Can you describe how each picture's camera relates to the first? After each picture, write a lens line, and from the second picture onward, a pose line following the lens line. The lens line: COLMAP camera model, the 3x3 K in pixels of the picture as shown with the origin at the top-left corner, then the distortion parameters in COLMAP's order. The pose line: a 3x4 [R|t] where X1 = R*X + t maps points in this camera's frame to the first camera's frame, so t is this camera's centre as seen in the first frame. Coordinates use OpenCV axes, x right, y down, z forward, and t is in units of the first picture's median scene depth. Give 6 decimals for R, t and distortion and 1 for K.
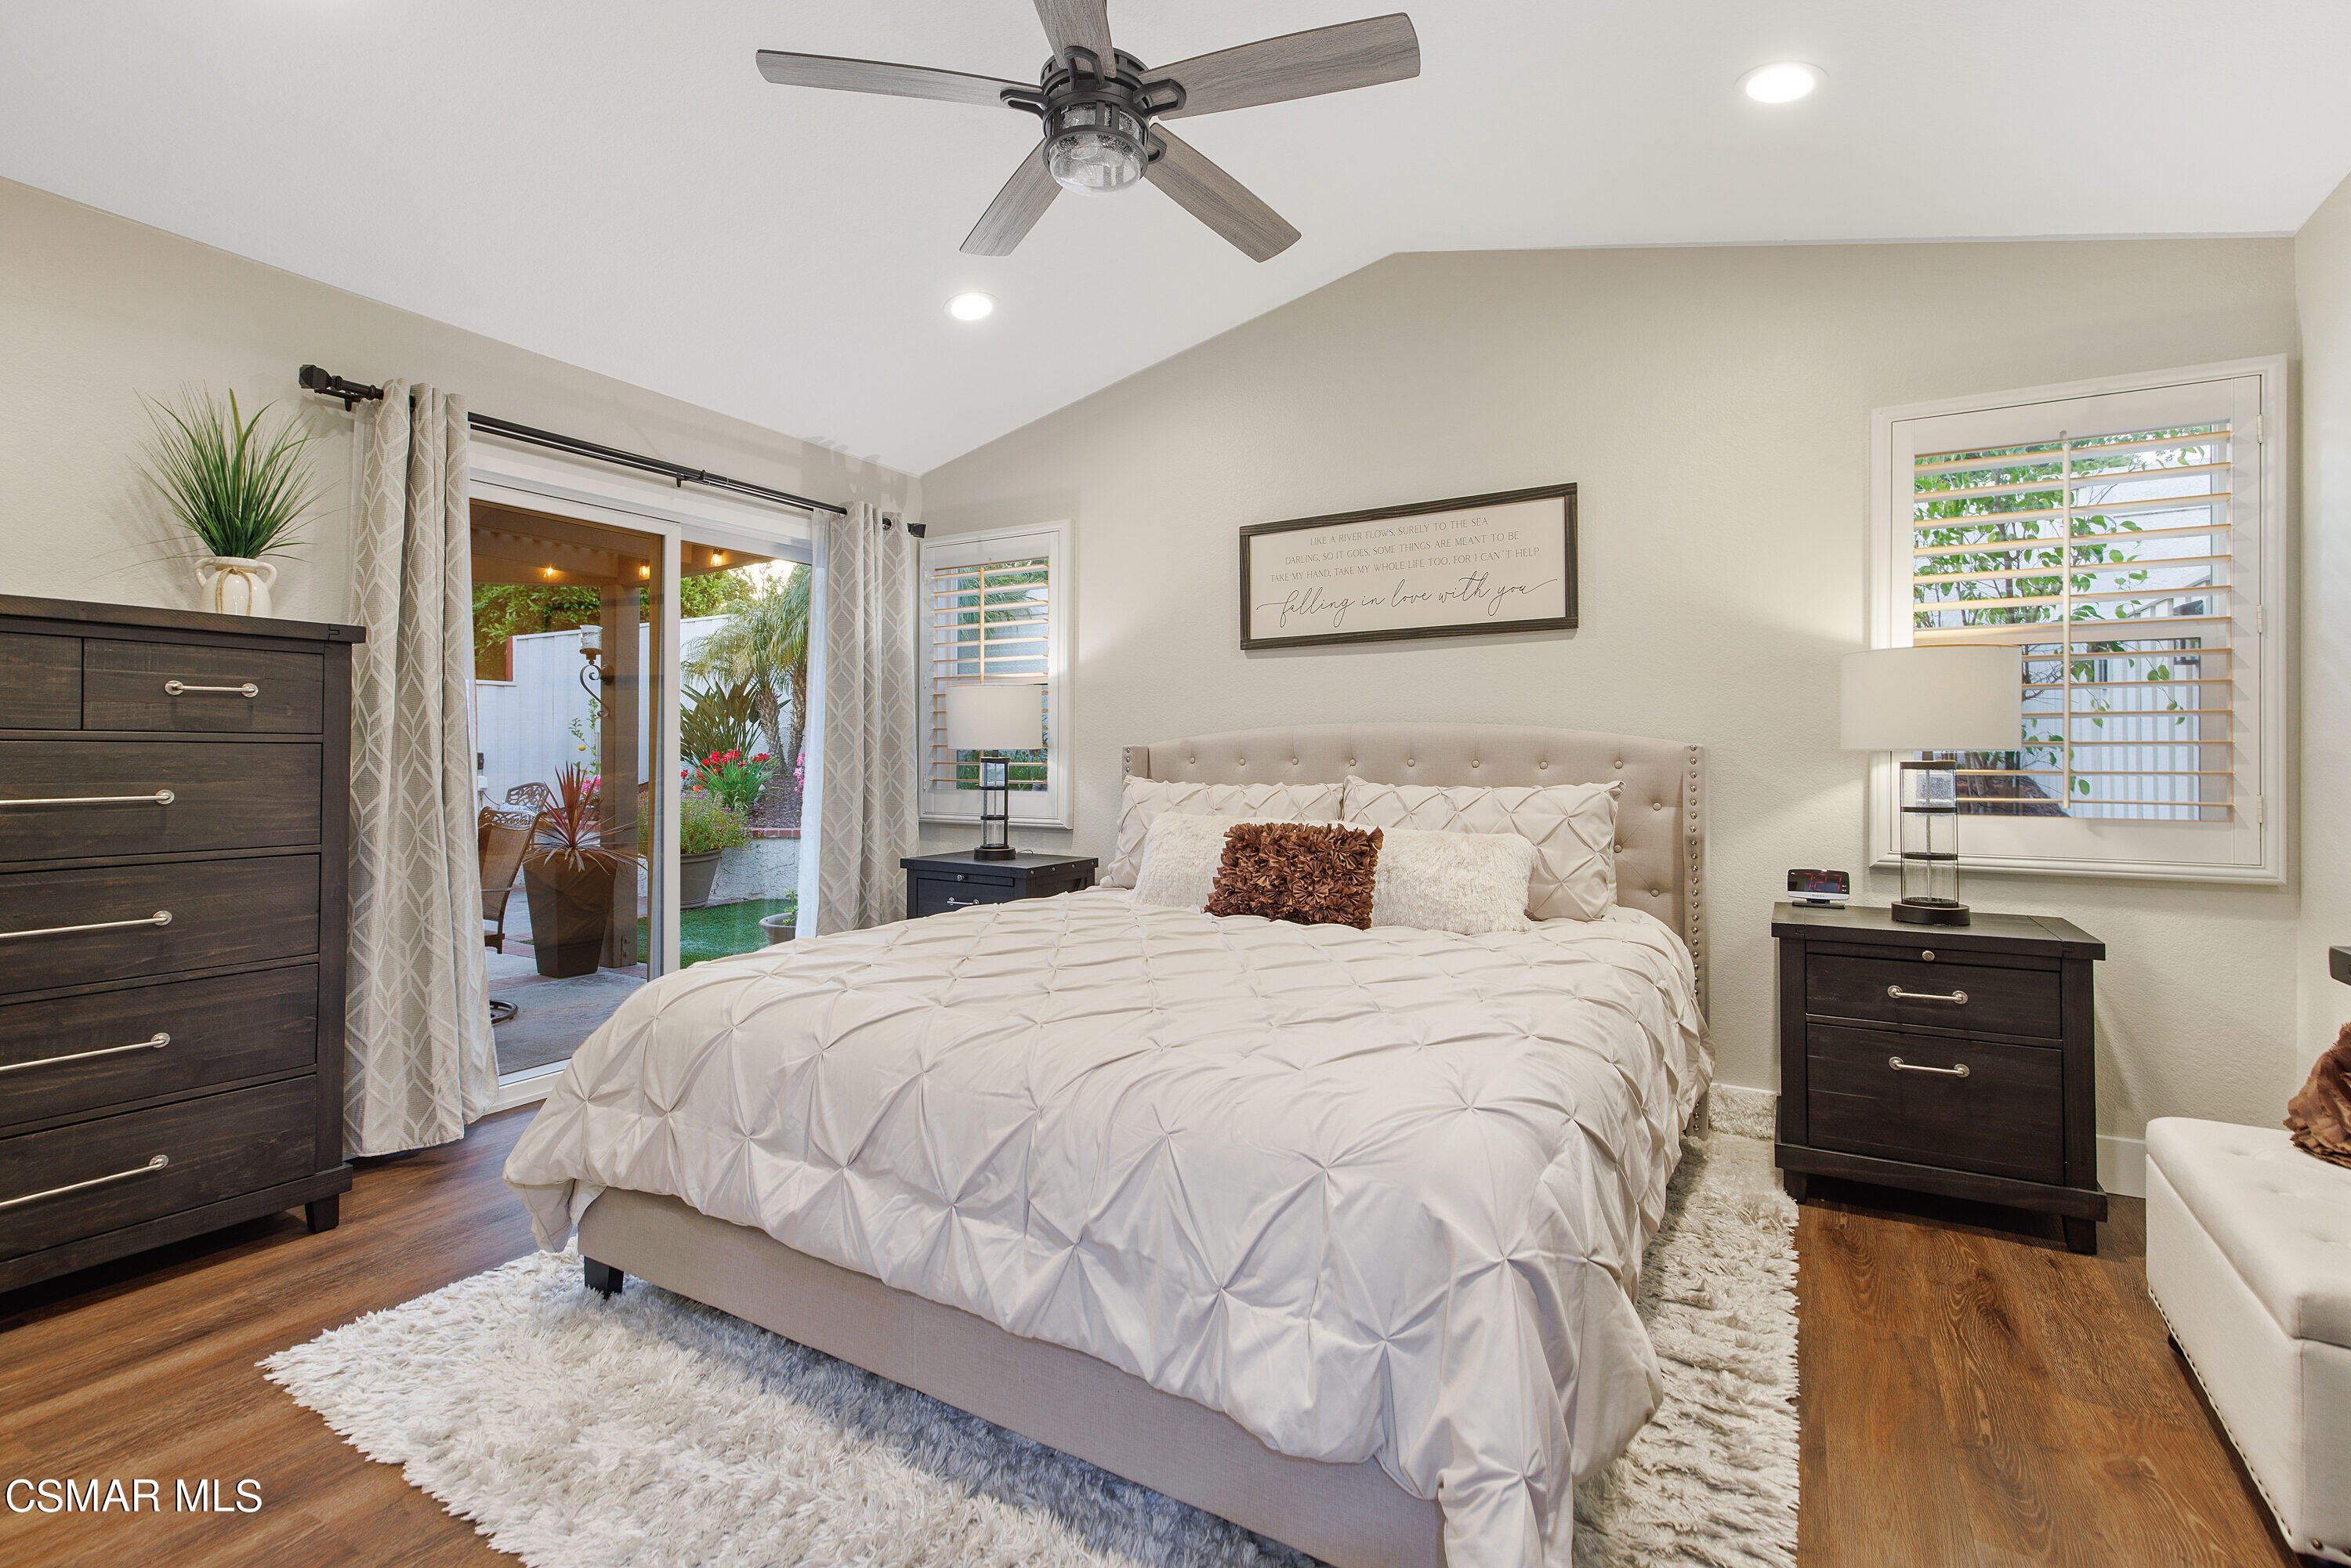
lens RADIAL K [[1062.6, 0, 1158.1], [0, 1062.6, 751.2], [0, 0, 1]] dist [0.007000, -0.003049]
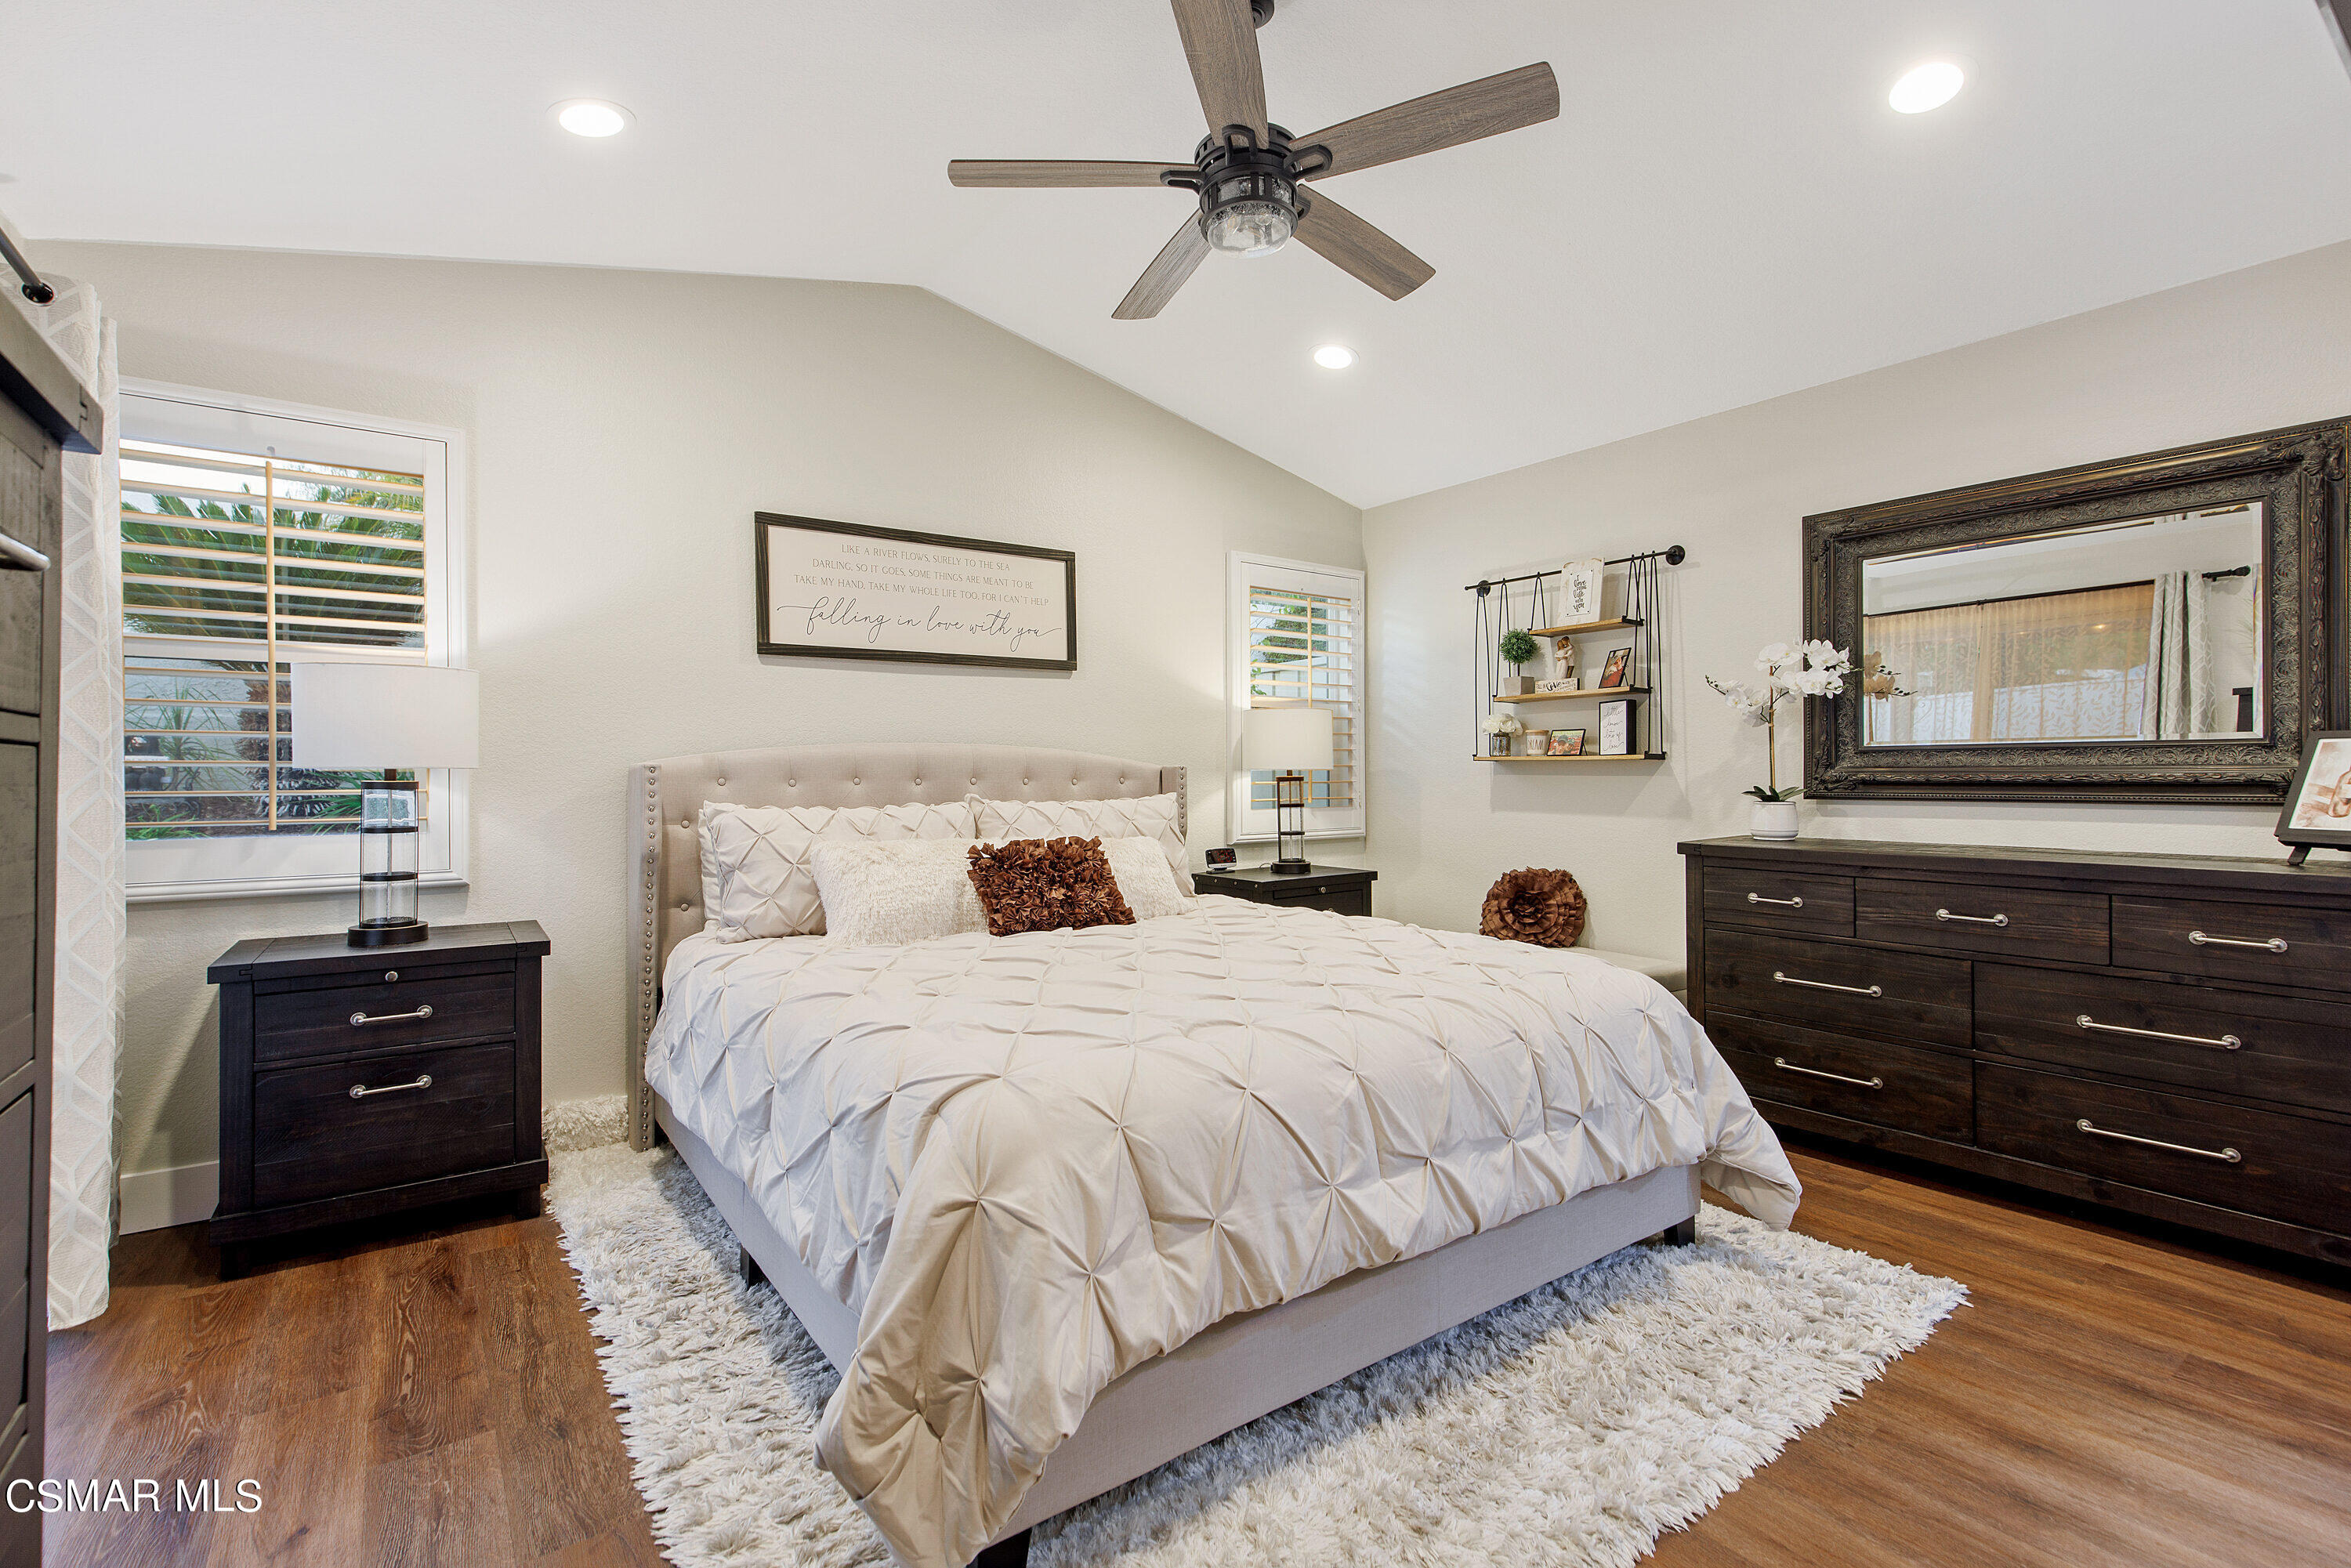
lens RADIAL K [[1062.6, 0, 1170.1], [0, 1062.6, 772.3], [0, 0, 1]] dist [0.007000, -0.003049]
pose [[0.388215, -0.002661, 0.921565, -0.700170], [0.000375, 0.999996, 0.002730, -0.000888], [-0.921569, -0.000714, 0.388215, 0.418432]]
